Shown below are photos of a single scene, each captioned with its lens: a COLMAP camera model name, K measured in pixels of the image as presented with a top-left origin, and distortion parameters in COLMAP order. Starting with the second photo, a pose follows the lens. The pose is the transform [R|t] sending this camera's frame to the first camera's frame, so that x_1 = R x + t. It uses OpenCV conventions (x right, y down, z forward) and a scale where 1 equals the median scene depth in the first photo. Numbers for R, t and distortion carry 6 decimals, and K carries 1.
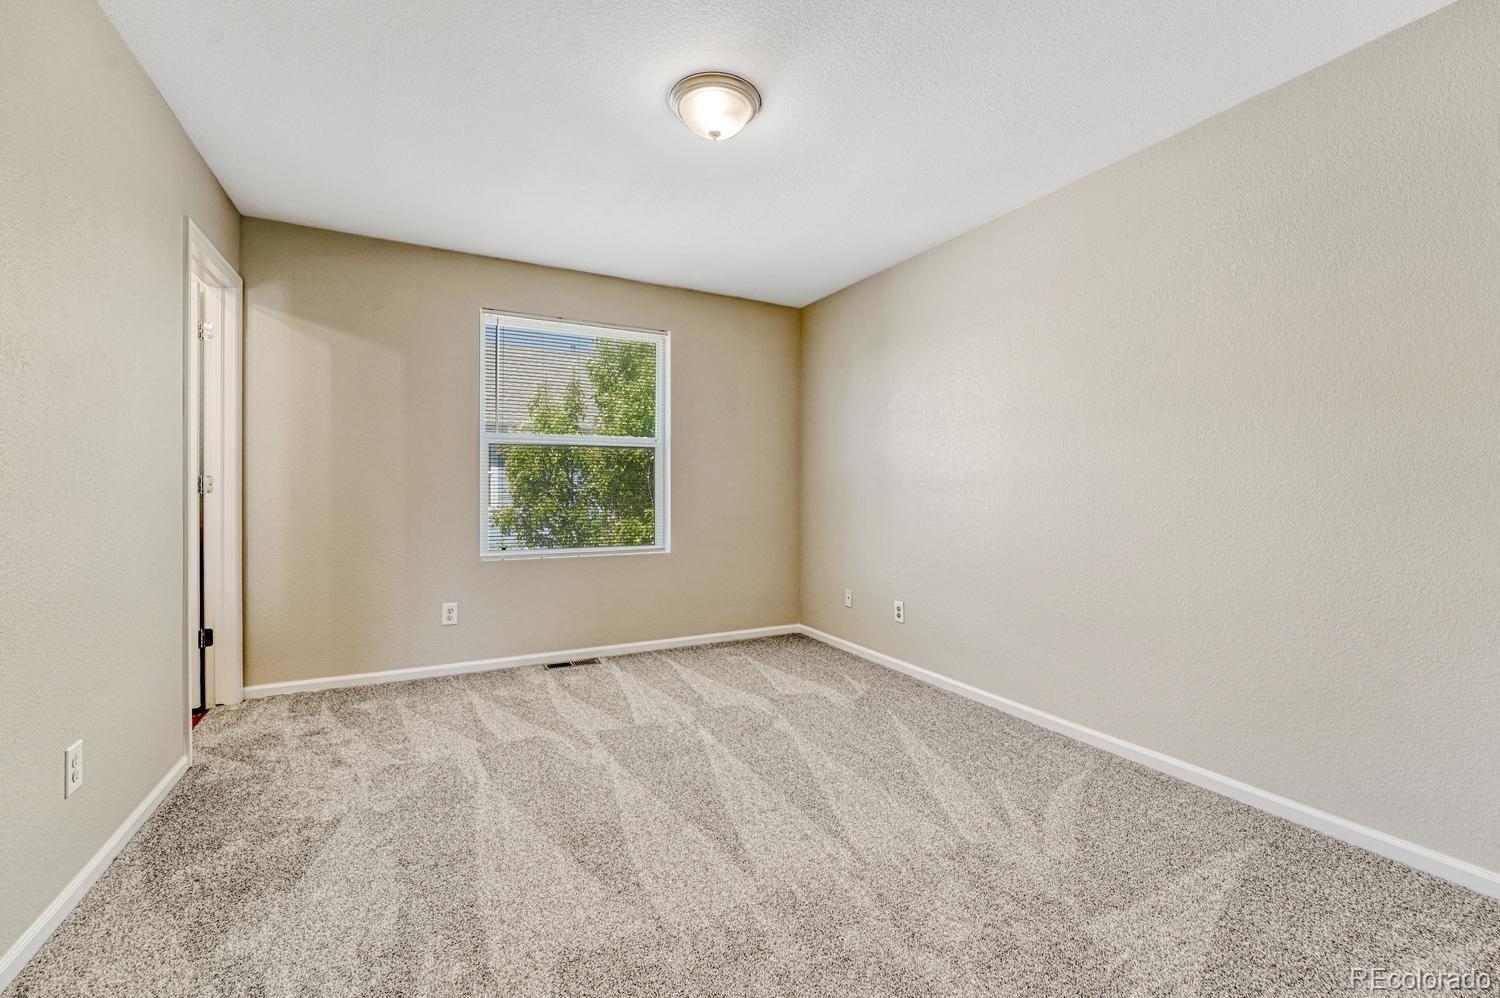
lens RADIAL K [[624.6, 0, 754.9], [0, 624.6, 494.4], [0, 0, 1]] dist [-0.010869, 0.000317]
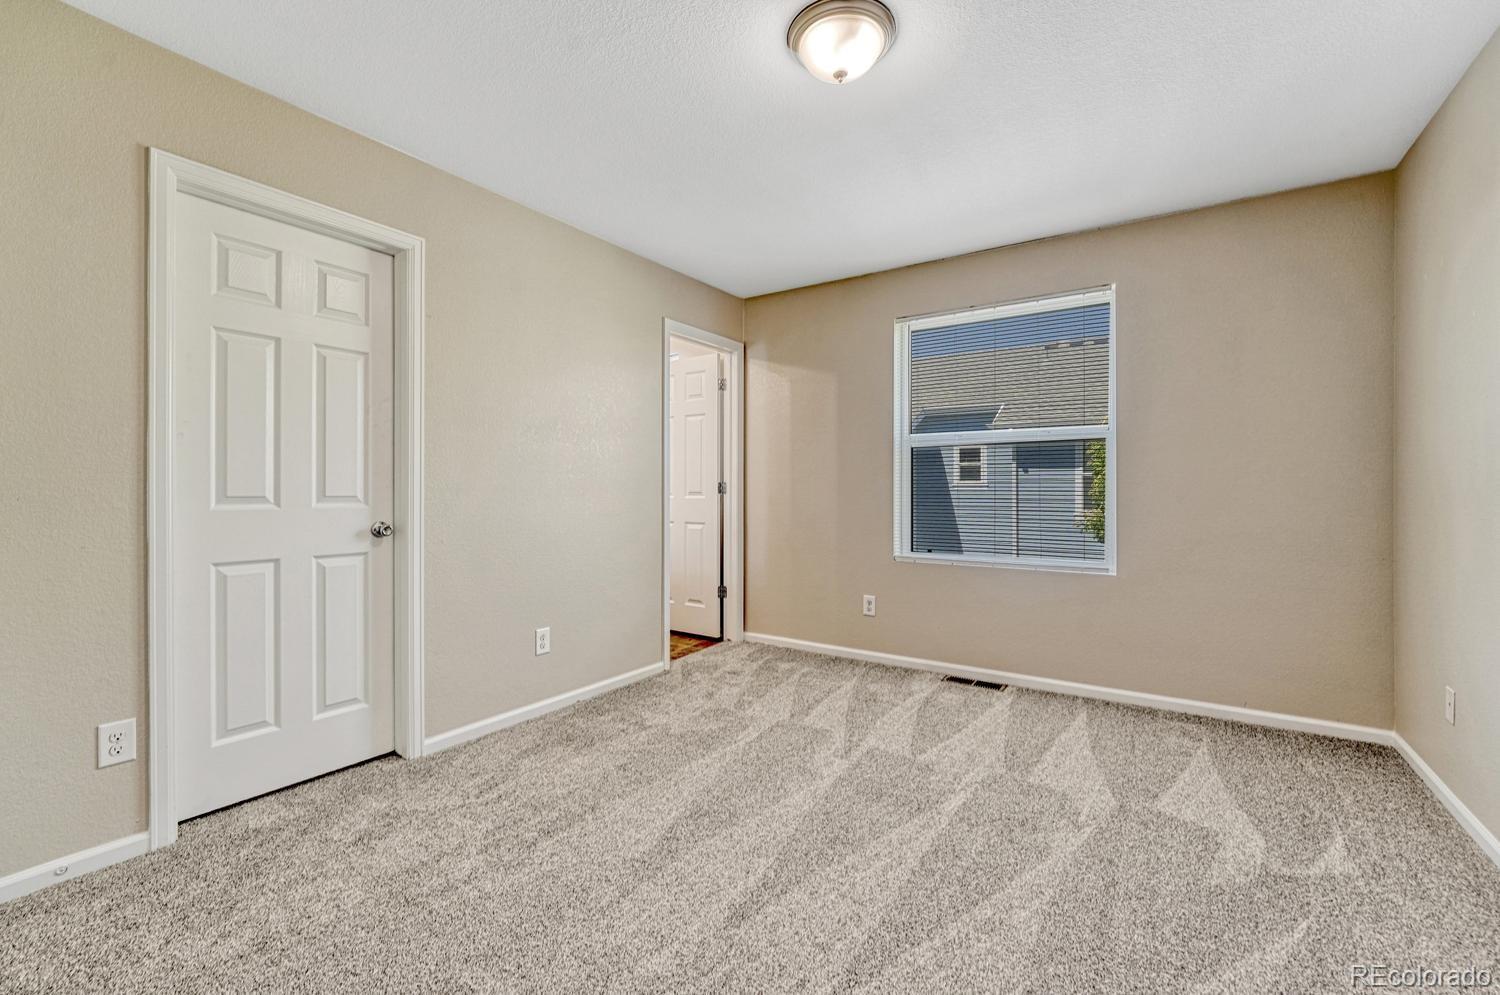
lens RADIAL K [[624.6, 0, 754.9], [0, 624.6, 492.9], [0, 0, 1]] dist [-0.010869, 0.000317]
pose [[0.466424, -0.000266, -0.884561, 0.441077], [-0.007191, 0.999966, -0.004092, -0.000113], [0.884532, 0.008269, 0.466406, 0.351948]]
